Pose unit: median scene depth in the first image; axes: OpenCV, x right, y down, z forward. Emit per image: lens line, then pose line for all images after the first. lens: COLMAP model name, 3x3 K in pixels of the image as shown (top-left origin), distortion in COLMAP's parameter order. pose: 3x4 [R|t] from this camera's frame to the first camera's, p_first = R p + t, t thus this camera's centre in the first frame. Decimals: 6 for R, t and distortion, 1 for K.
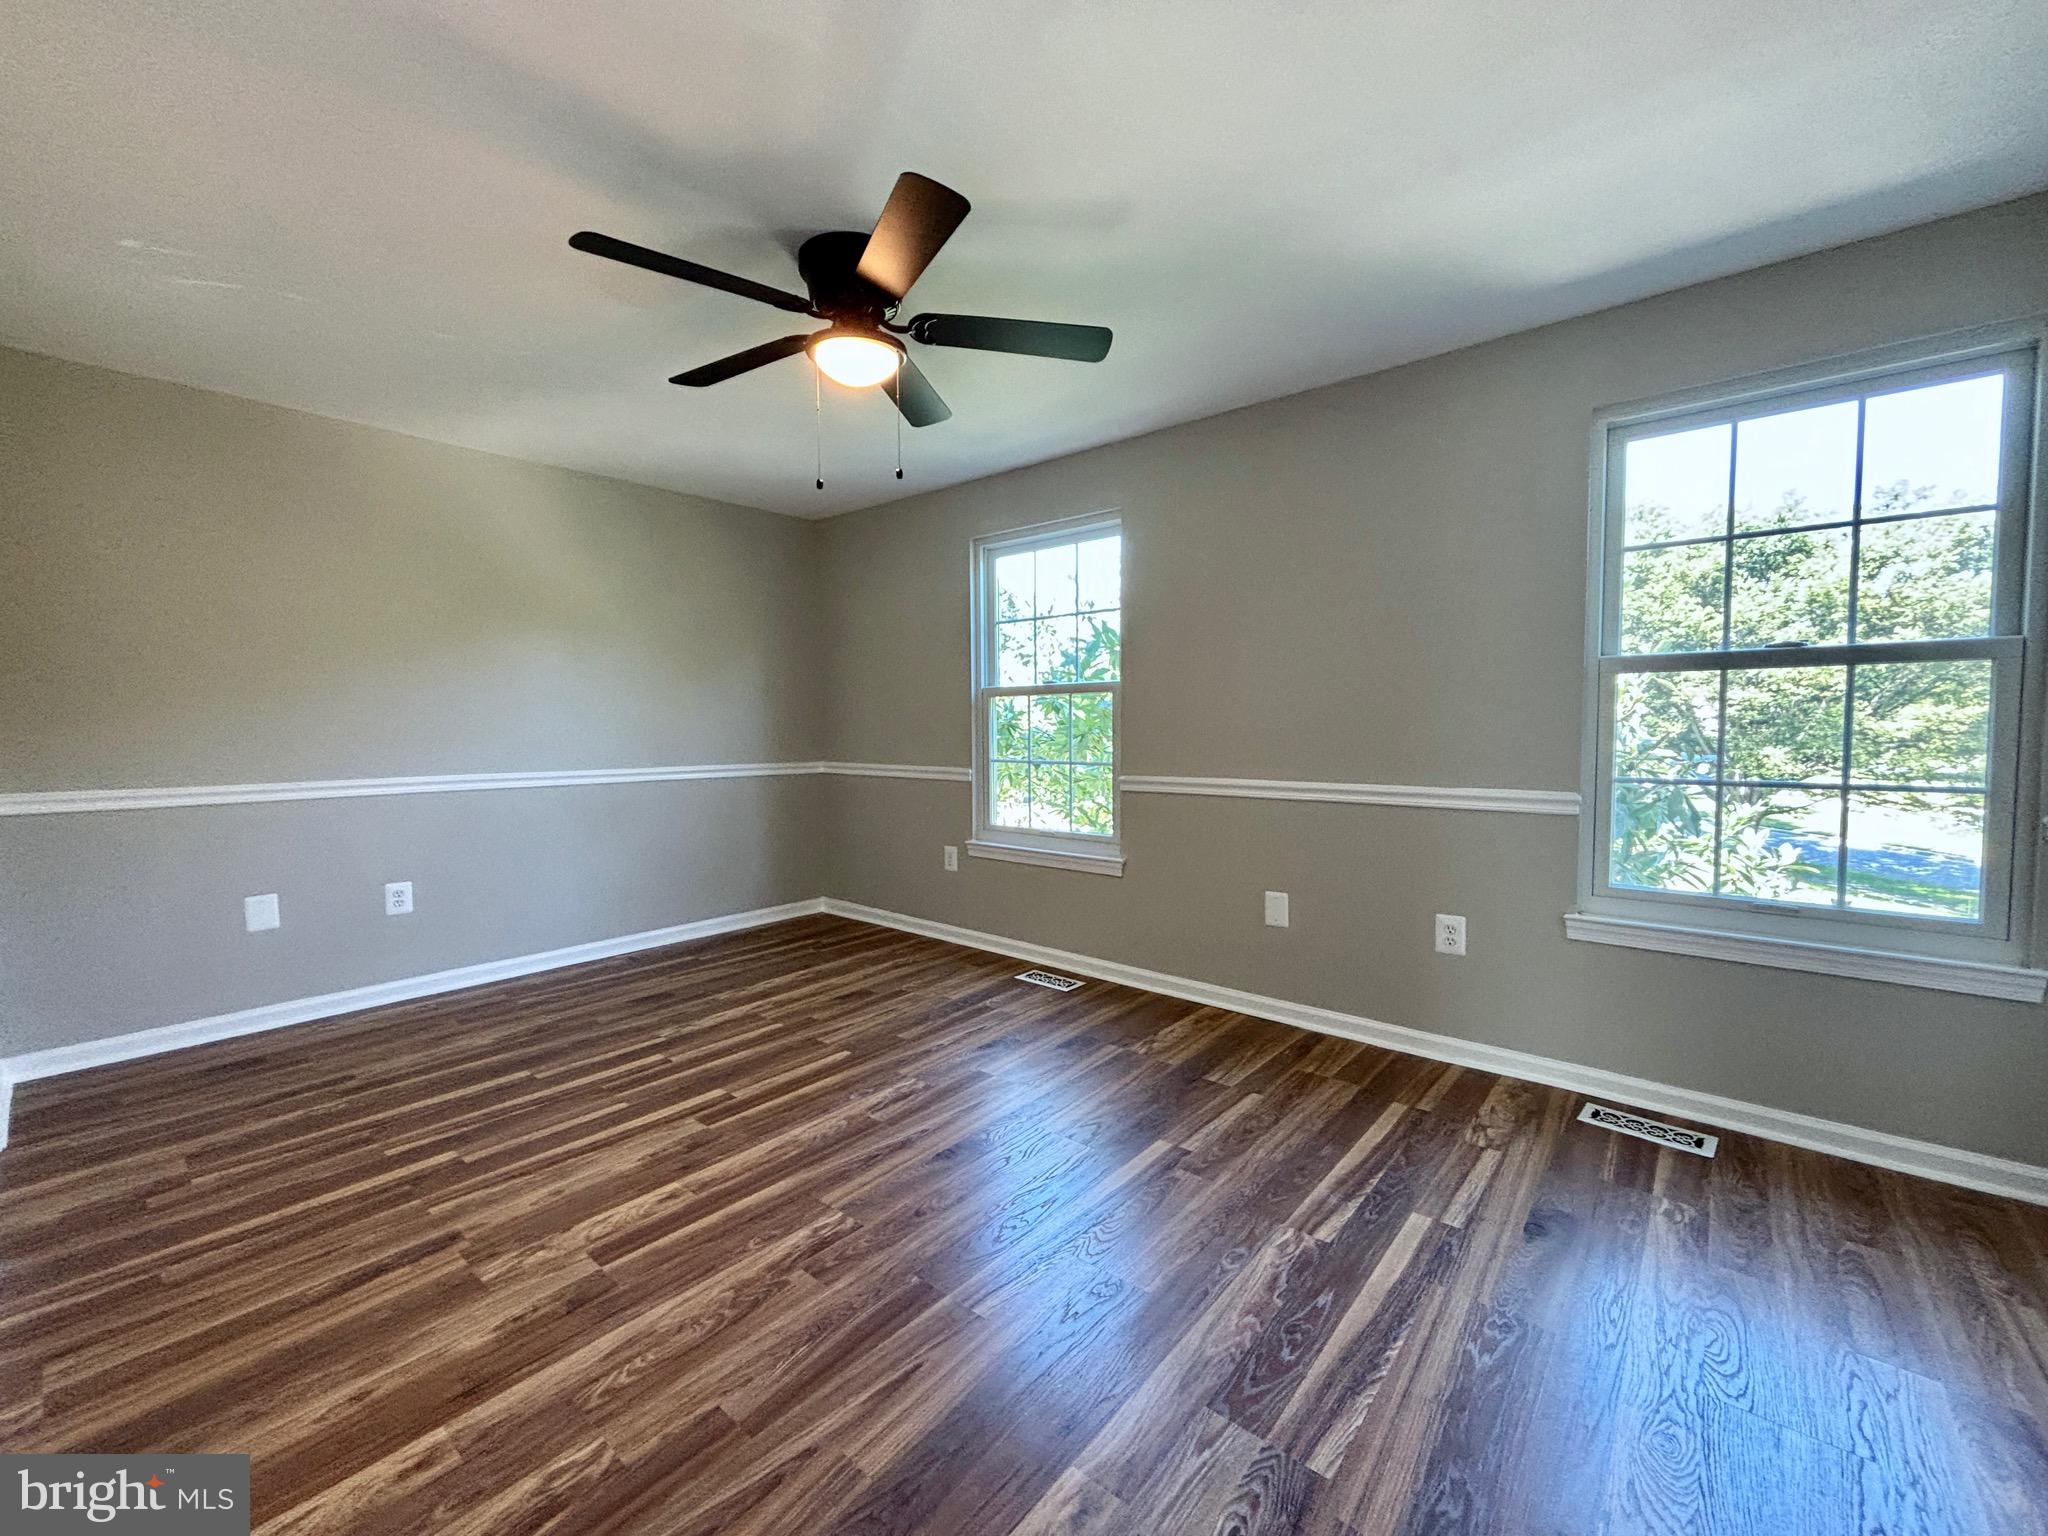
lens RADIAL K [[825.8, 0, 1024.0], [0, 825.8, 768.0], [0, 0, 1]] dist [0.002885, 0.000361]
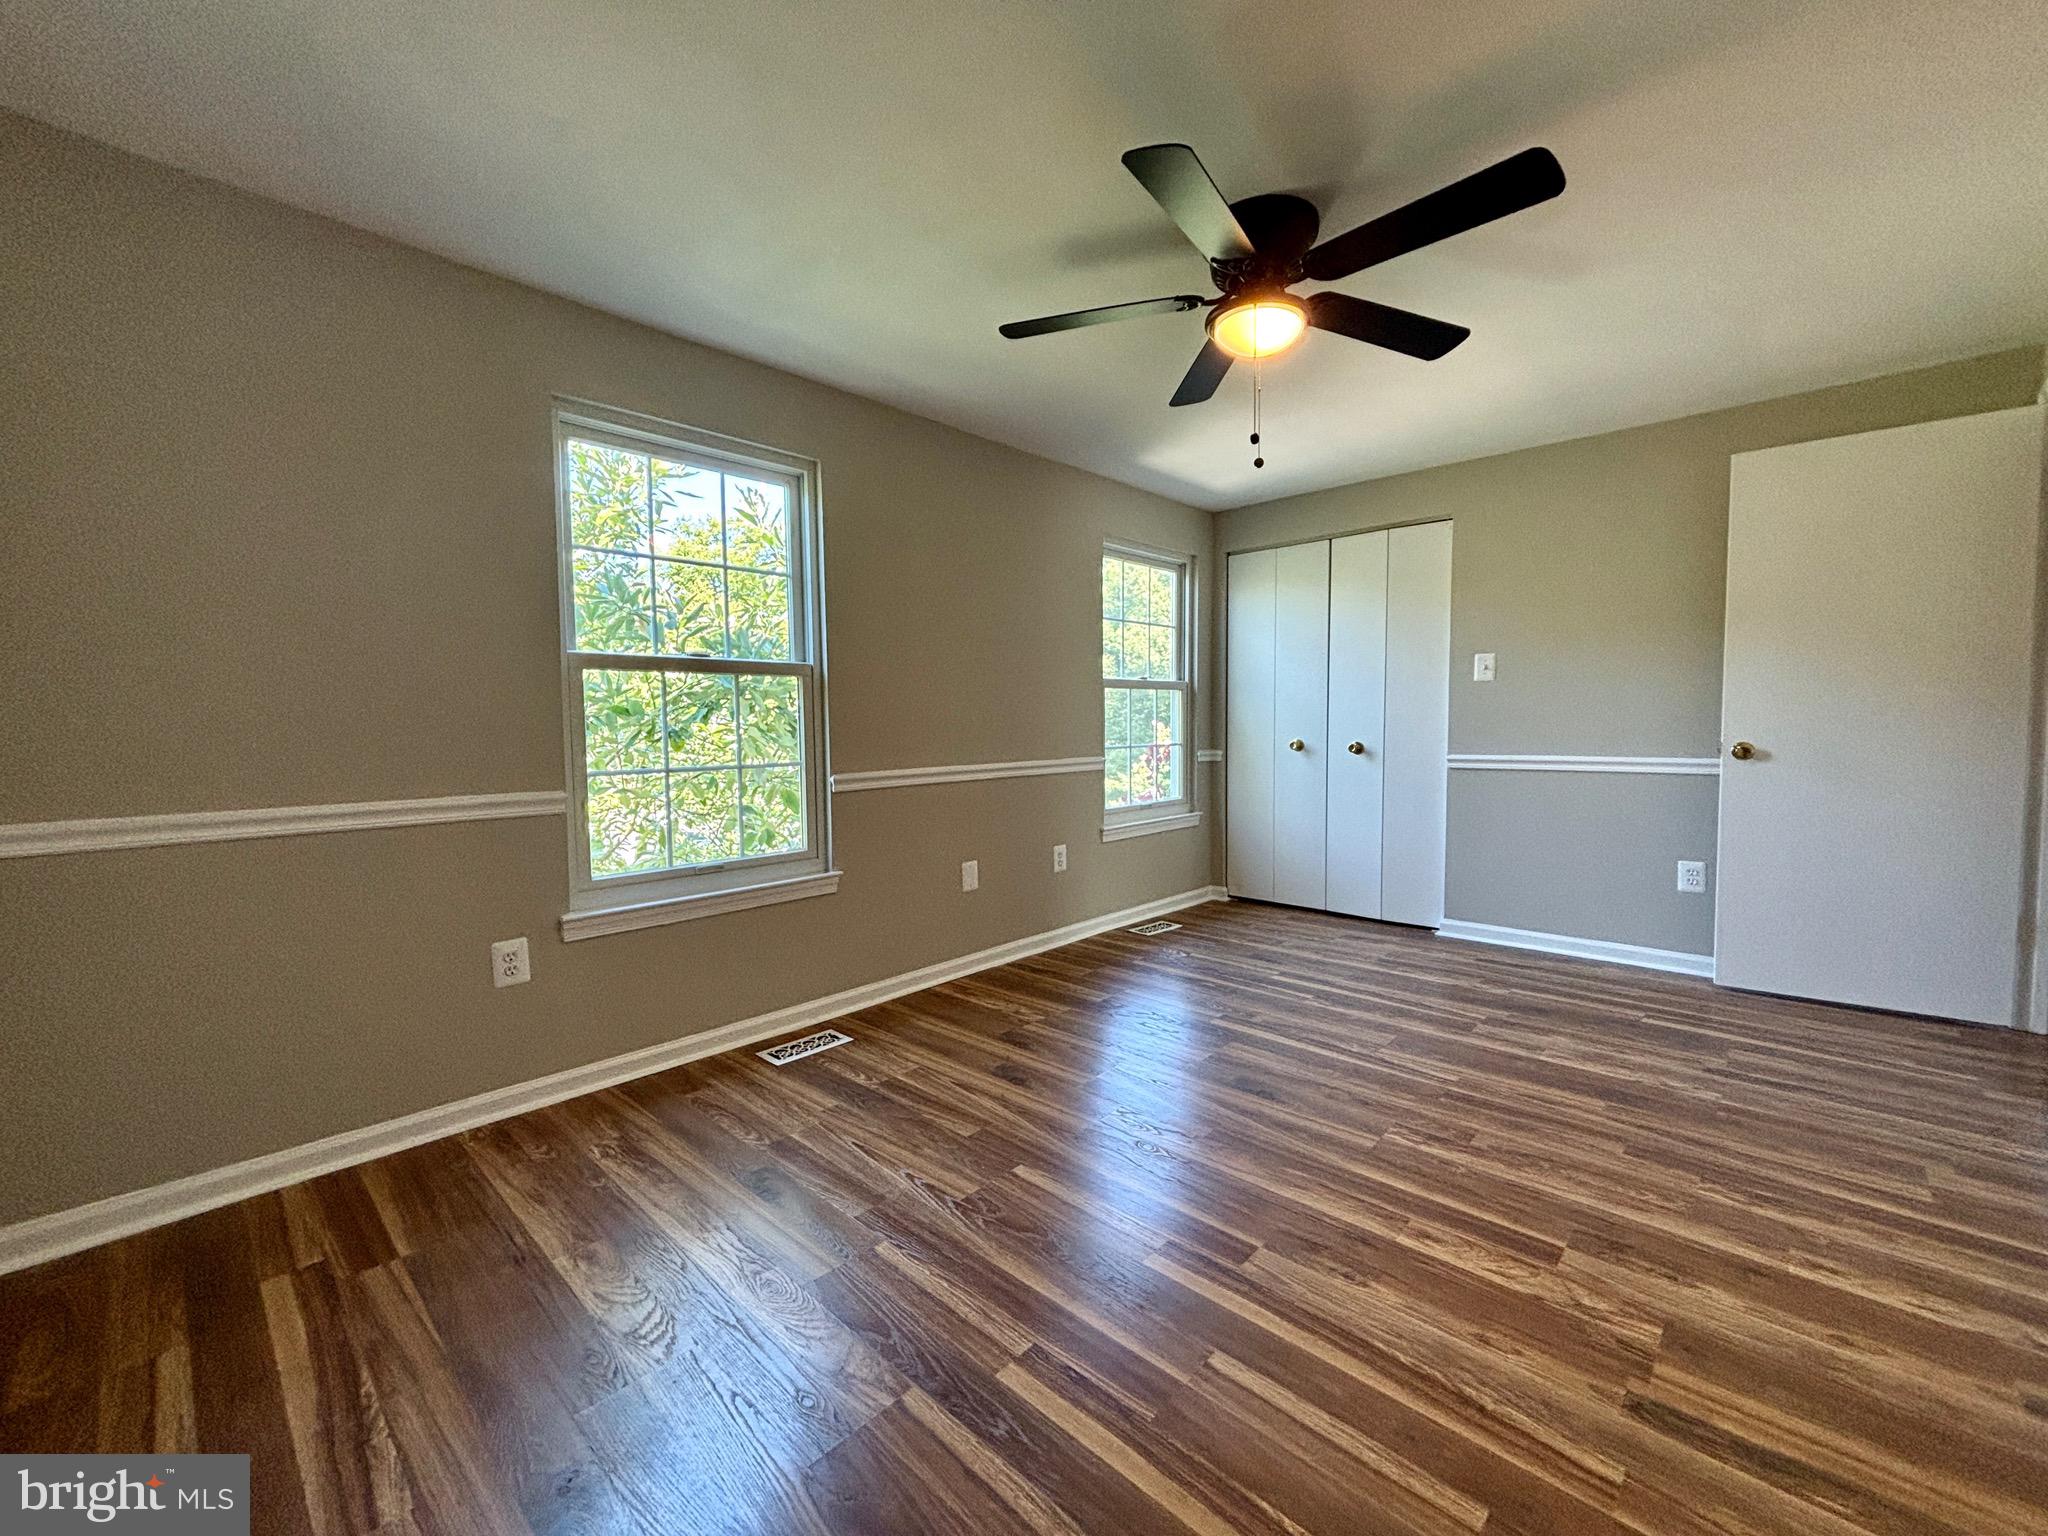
lens RADIAL K [[825.8, 0, 1024.0], [0, 825.8, 768.0], [0, 0, 1]] dist [0.002885, 0.000361]
pose [[0.053345, -0.052746, 0.997182, -0.918777], [0.065748, 0.996623, 0.049200, -0.033641], [-0.996409, 0.062938, 0.056633, 0.951799]]
